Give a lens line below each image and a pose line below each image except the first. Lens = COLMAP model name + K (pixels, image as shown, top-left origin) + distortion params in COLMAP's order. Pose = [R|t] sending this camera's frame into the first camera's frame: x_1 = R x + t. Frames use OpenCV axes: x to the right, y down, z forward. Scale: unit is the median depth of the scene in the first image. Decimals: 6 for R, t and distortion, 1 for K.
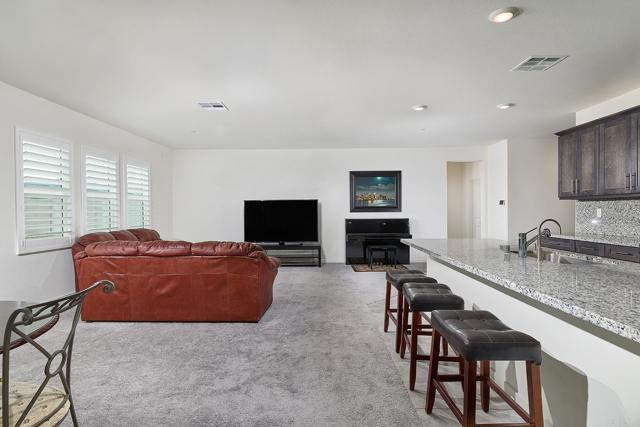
lens RADIAL K [[336.8, 0, 320.0], [0, 336.8, 213.5], [0, 0, 1]] dist [0.004597, 0.000413]
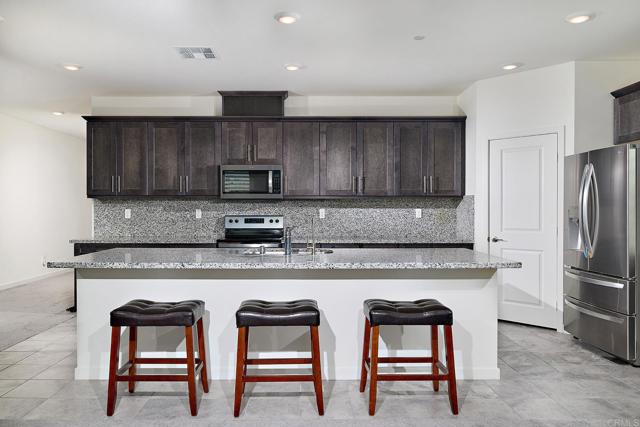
lens RADIAL K [[462.1, 0, 320.0], [0, 462.1, 213.5], [0, 0, 1]] dist [-0.001150, 0.000621]
pose [[-0.025500, -0.005612, 0.999659, -0.494213], [0.008168, 0.999950, 0.005822, -0.005808], [-0.999641, 0.008314, -0.025453, 0.531843]]
